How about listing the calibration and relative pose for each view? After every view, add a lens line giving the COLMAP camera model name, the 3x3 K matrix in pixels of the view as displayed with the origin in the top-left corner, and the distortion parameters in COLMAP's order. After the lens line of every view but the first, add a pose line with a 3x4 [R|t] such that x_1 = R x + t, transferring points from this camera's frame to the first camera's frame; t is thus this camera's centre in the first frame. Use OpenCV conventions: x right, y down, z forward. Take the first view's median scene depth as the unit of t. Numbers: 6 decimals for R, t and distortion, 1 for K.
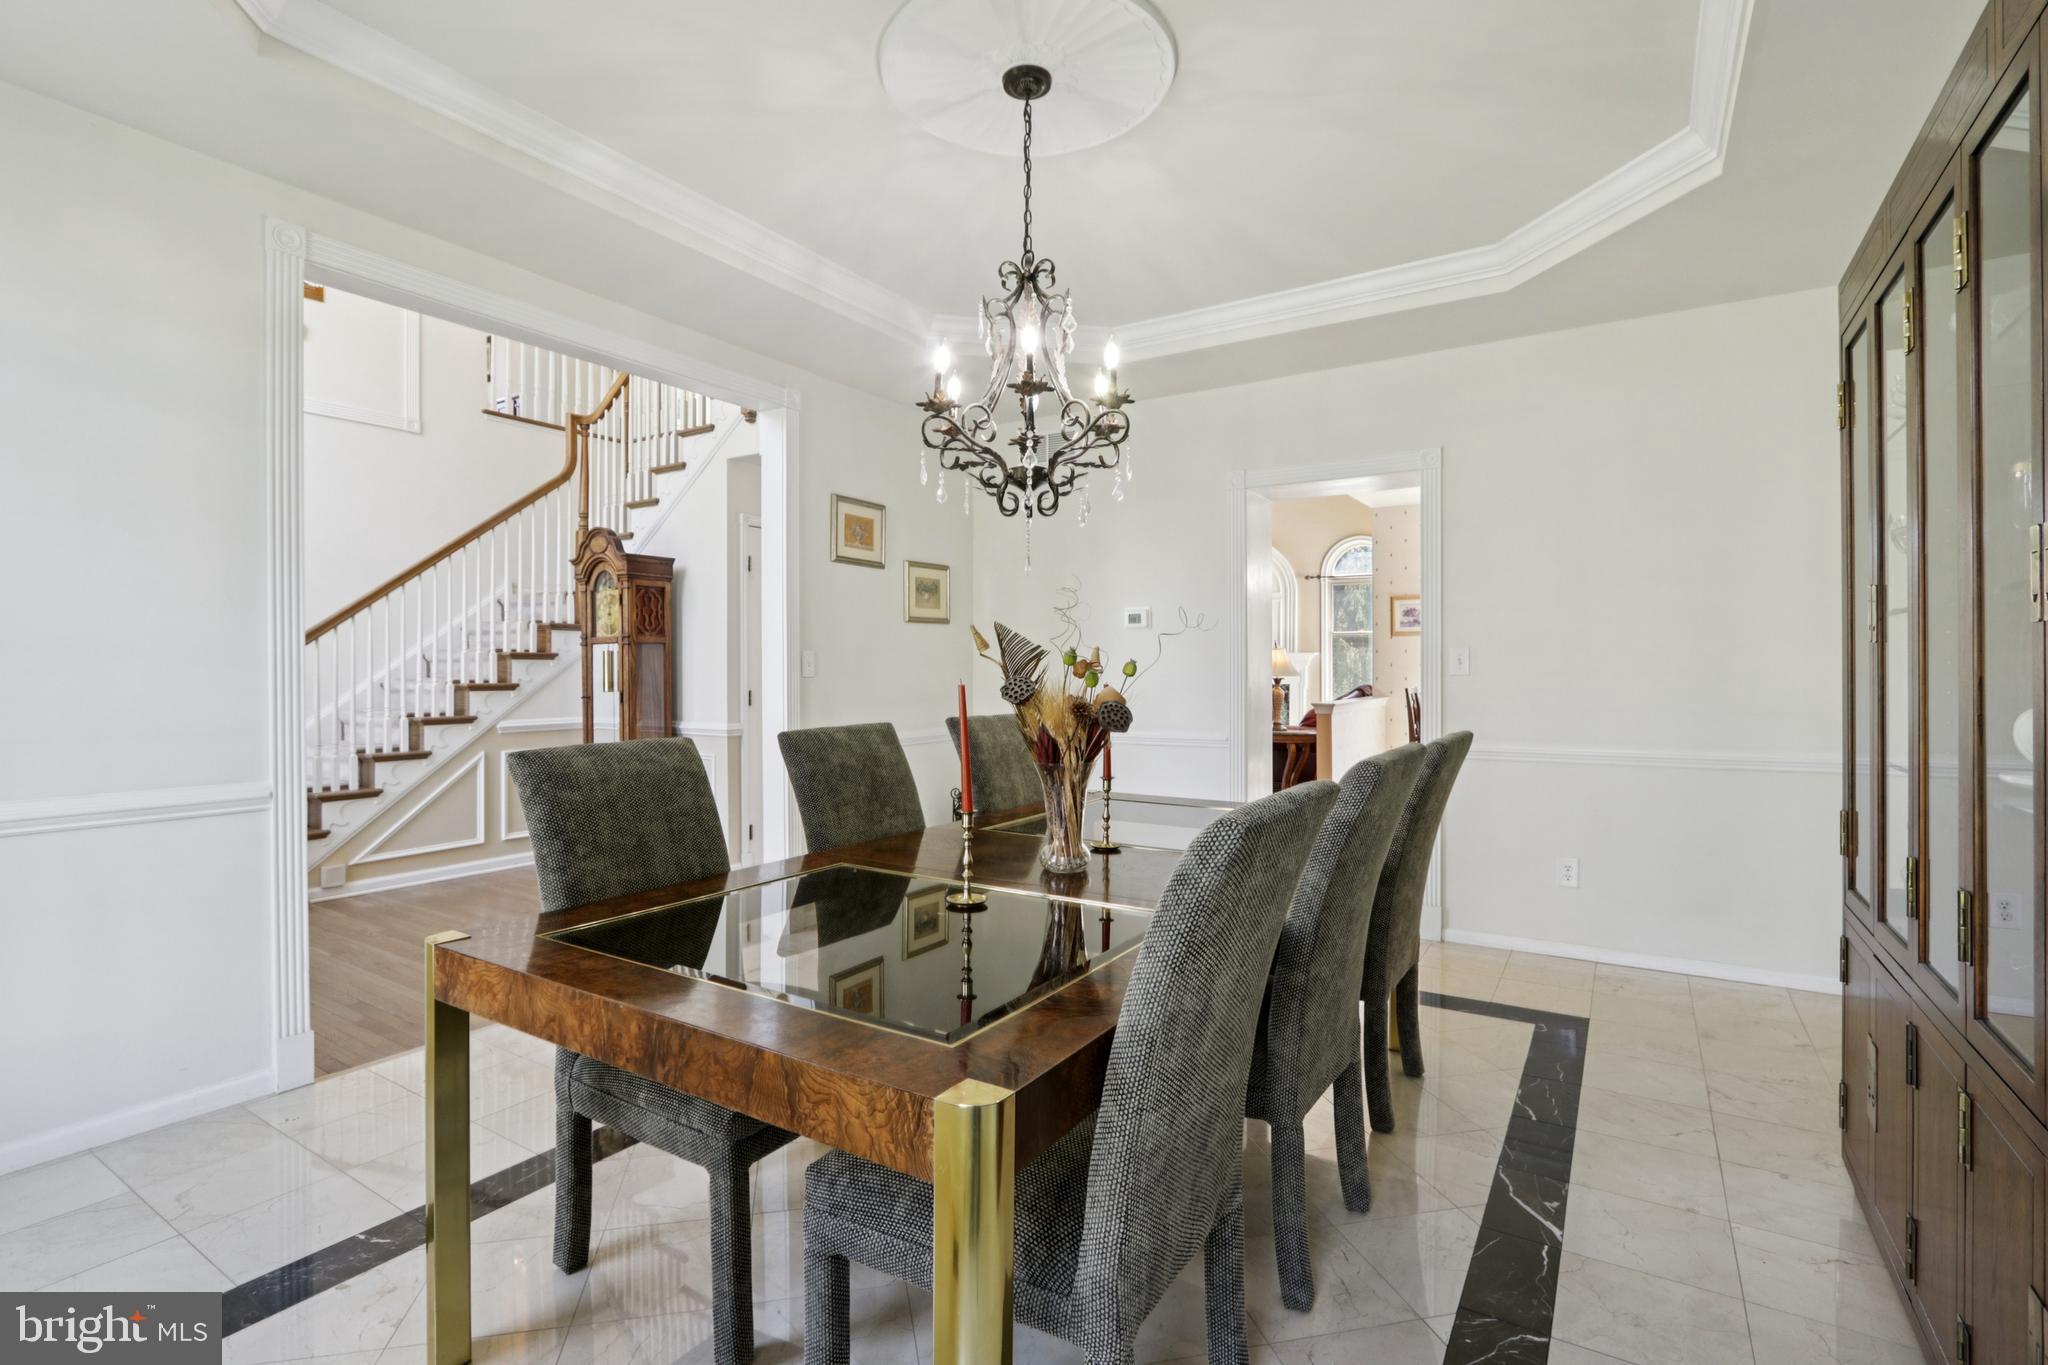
lens RADIAL K [[955.0, 0, 1025.0], [0, 955.0, 679.9], [0, 0, 1]] dist [-0.023418, 0.006002]
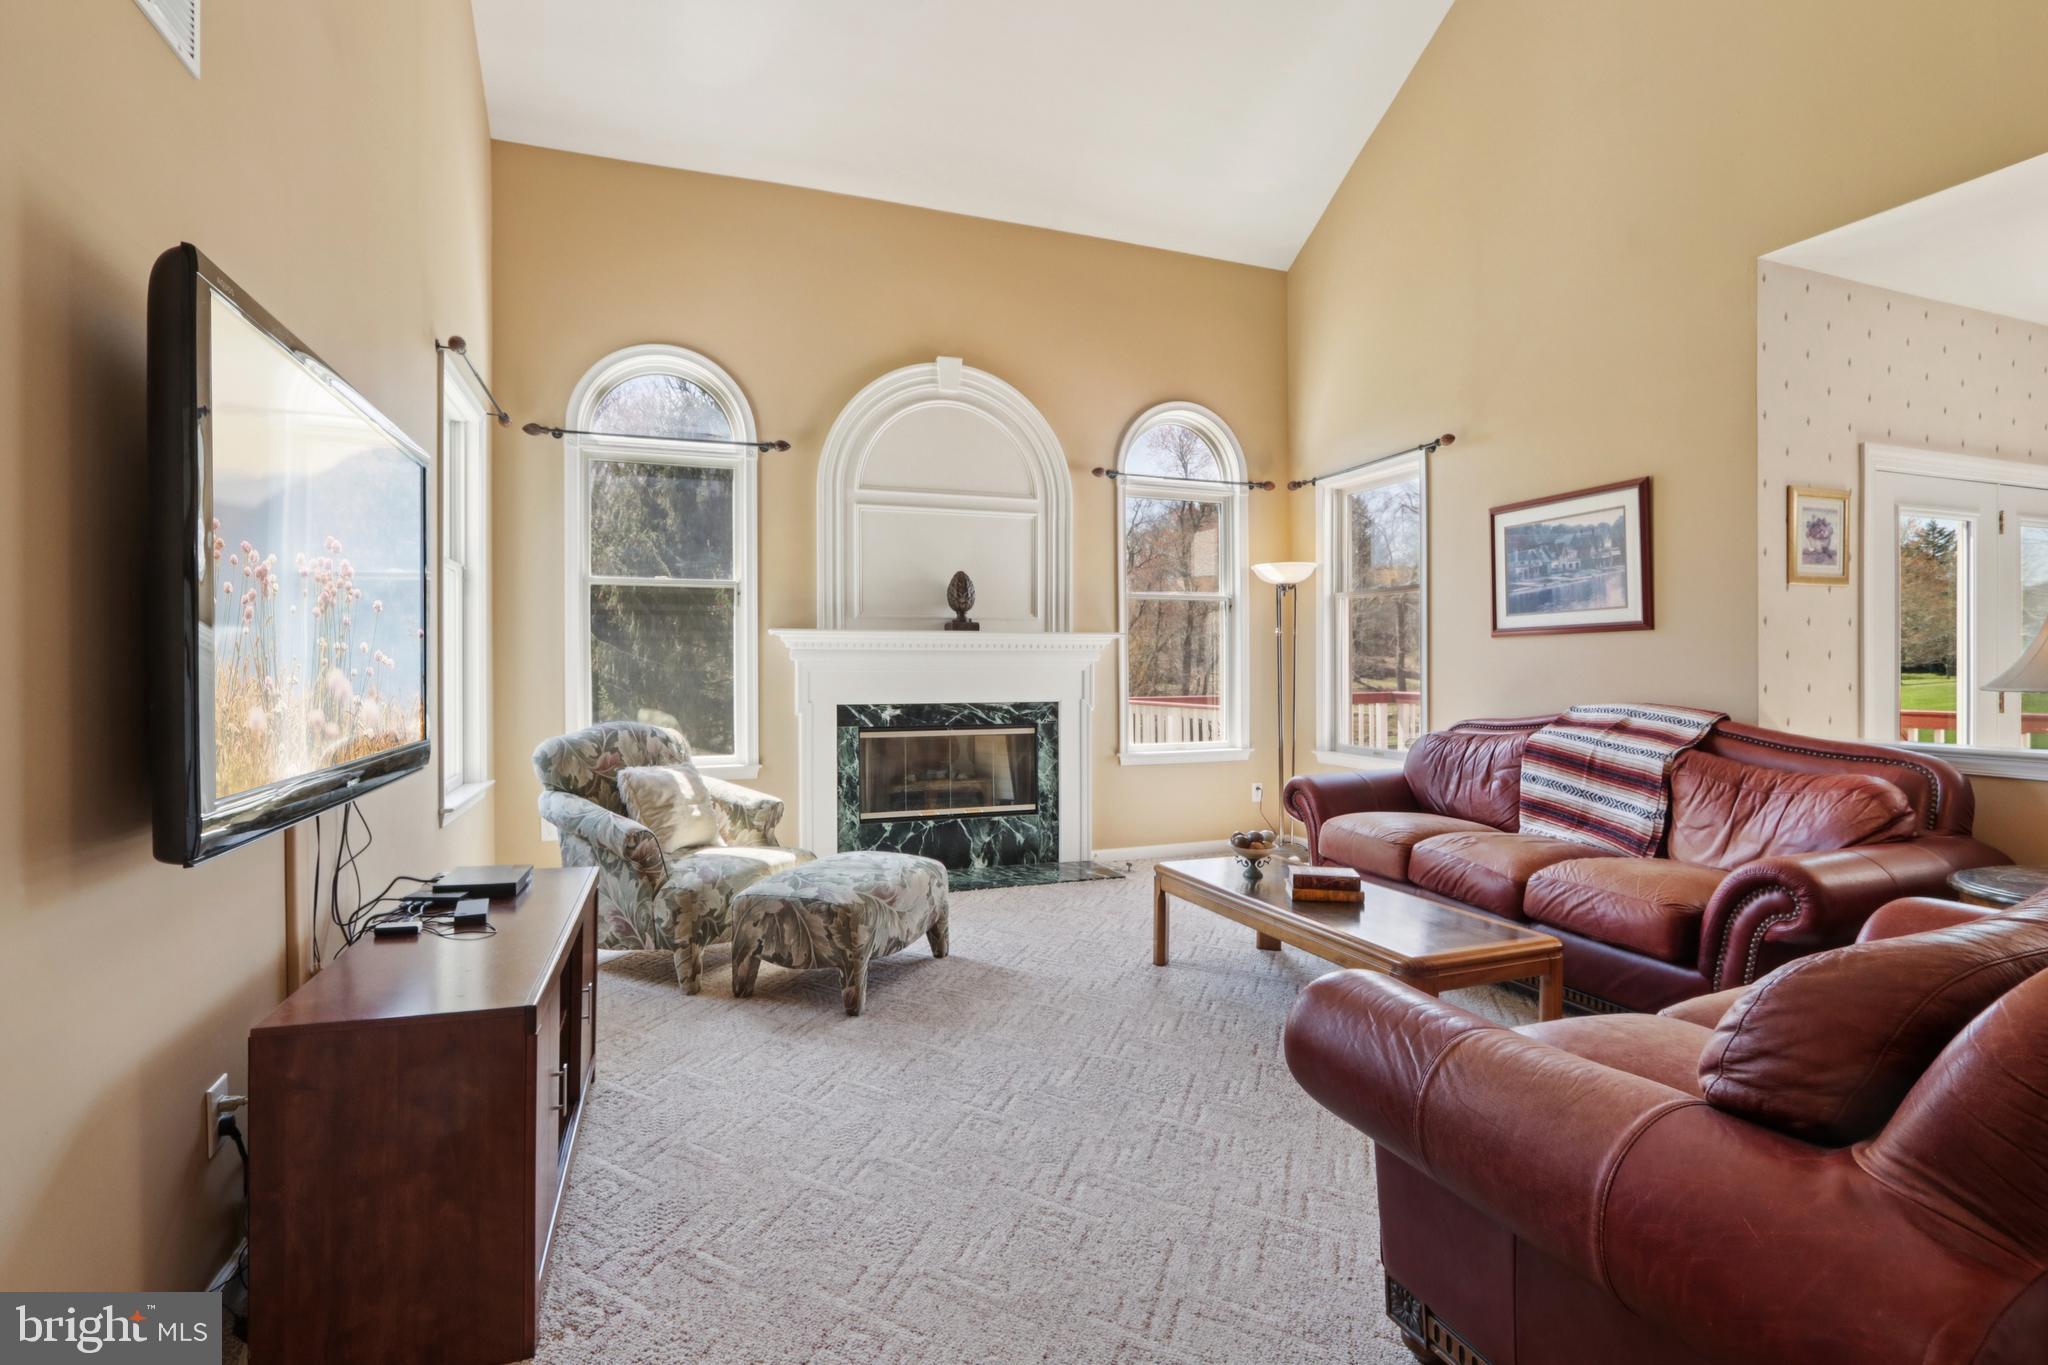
lens RADIAL K [[955.0, 0, 1017.1], [0, 955.0, 674.0], [0, 0, 1]] dist [-0.023418, 0.006002]
pose [[0.601803, -0.010923, 0.798570, -0.217642], [0.018021, 0.999838, 0.000095, -0.021455], [-0.798441, 0.014334, 0.601902, 1.638571]]
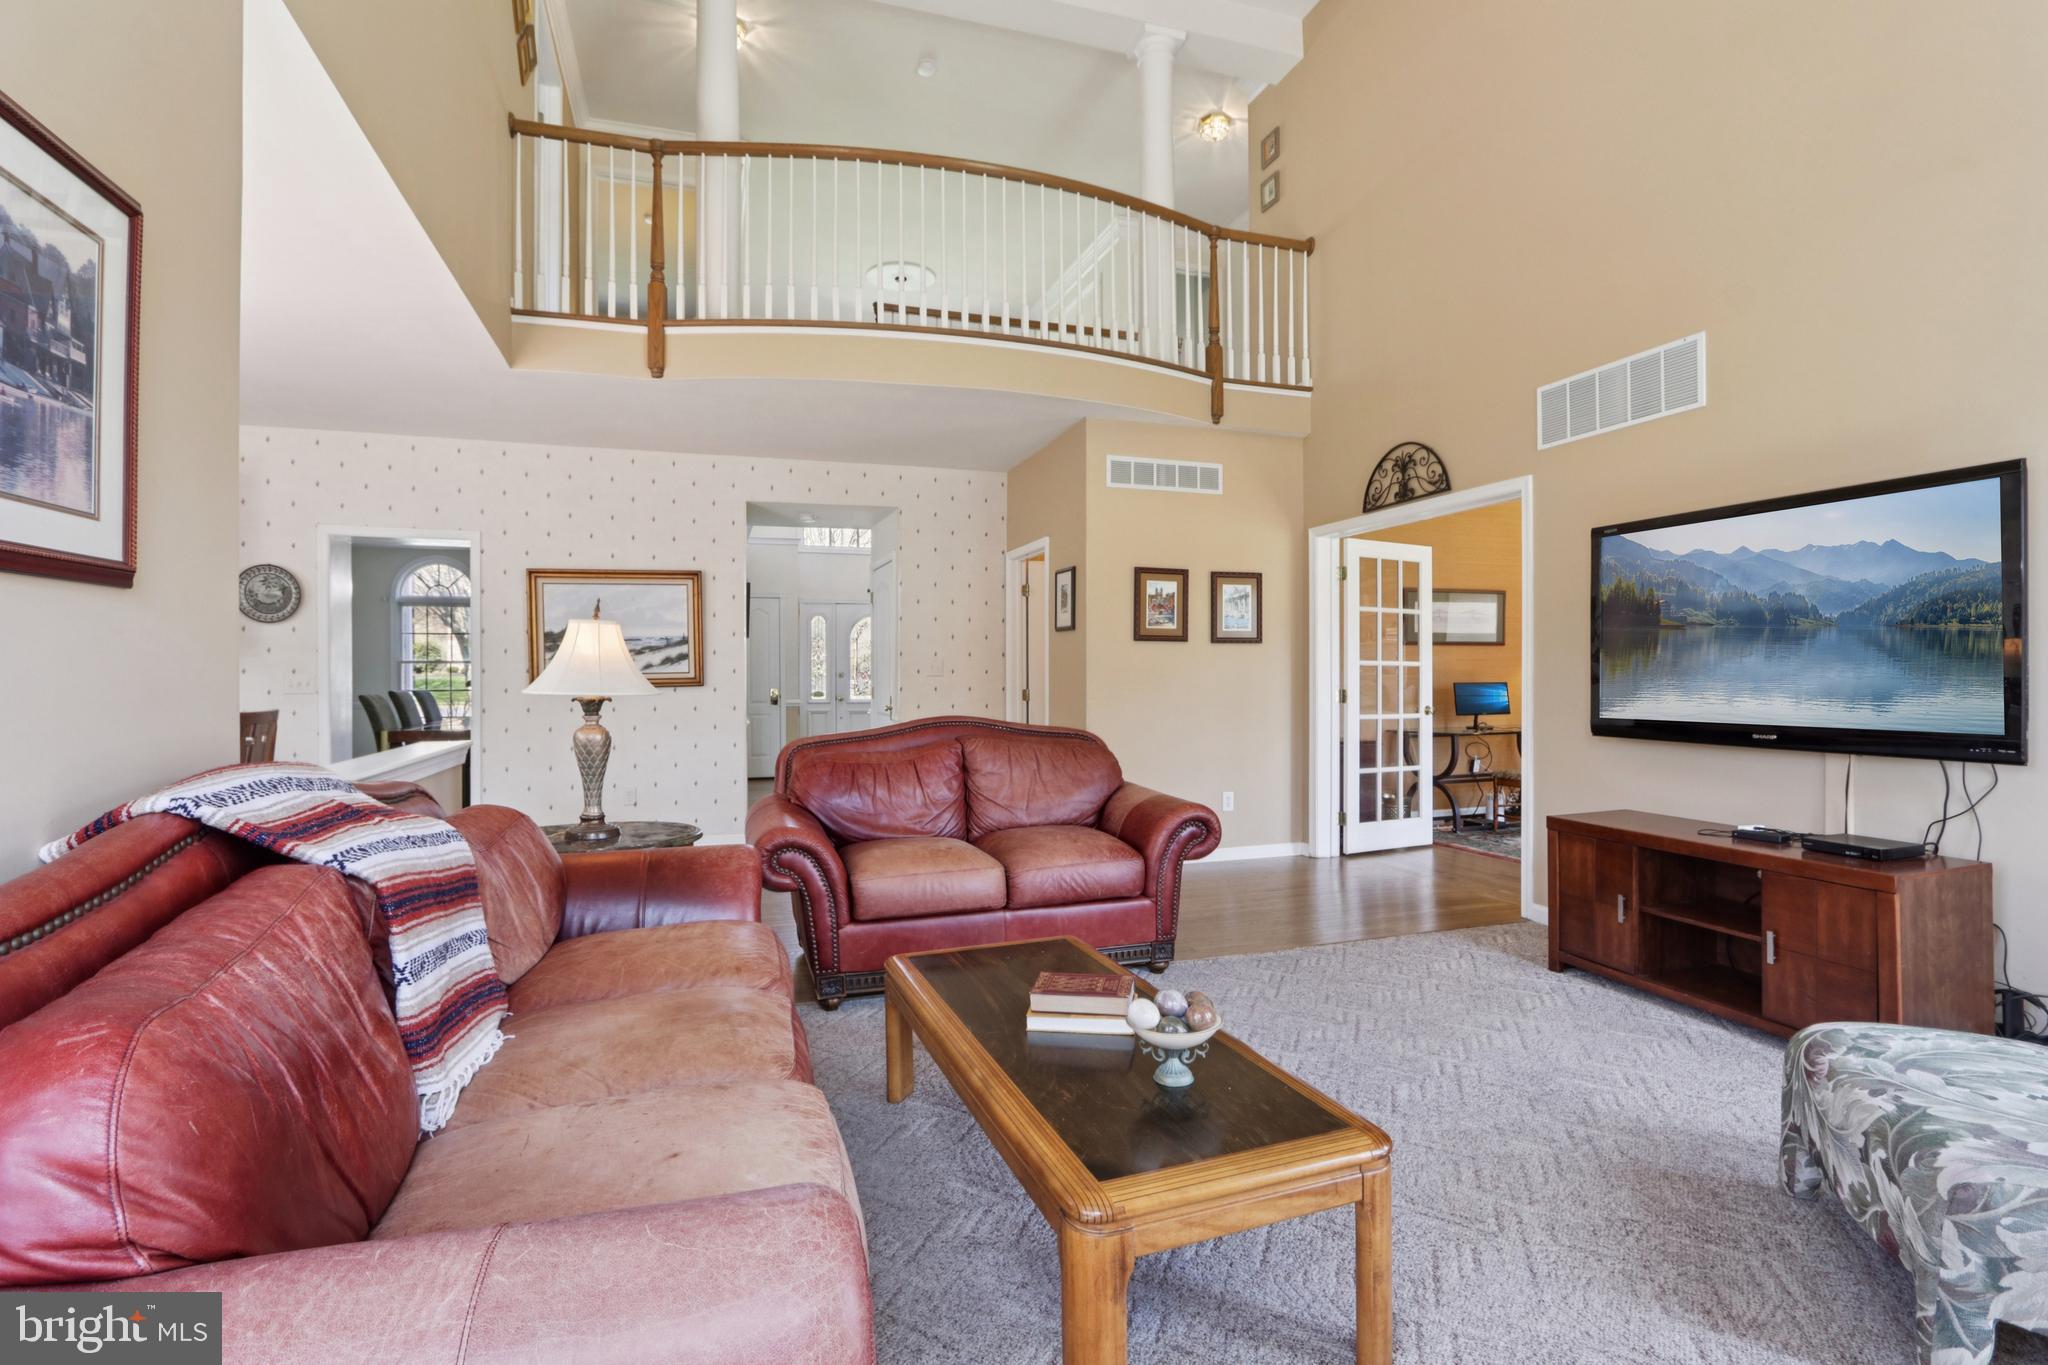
lens RADIAL K [[955.0, 0, 1019.9], [0, 955.0, 680.2], [0, 0, 1]] dist [-0.023418, 0.006002]
pose [[-0.631910, 0.007221, -0.775008, 0.678229], [-0.008370, 0.999835, 0.016141, -0.025913], [0.774997, 0.016686, -0.631745, 2.065481]]
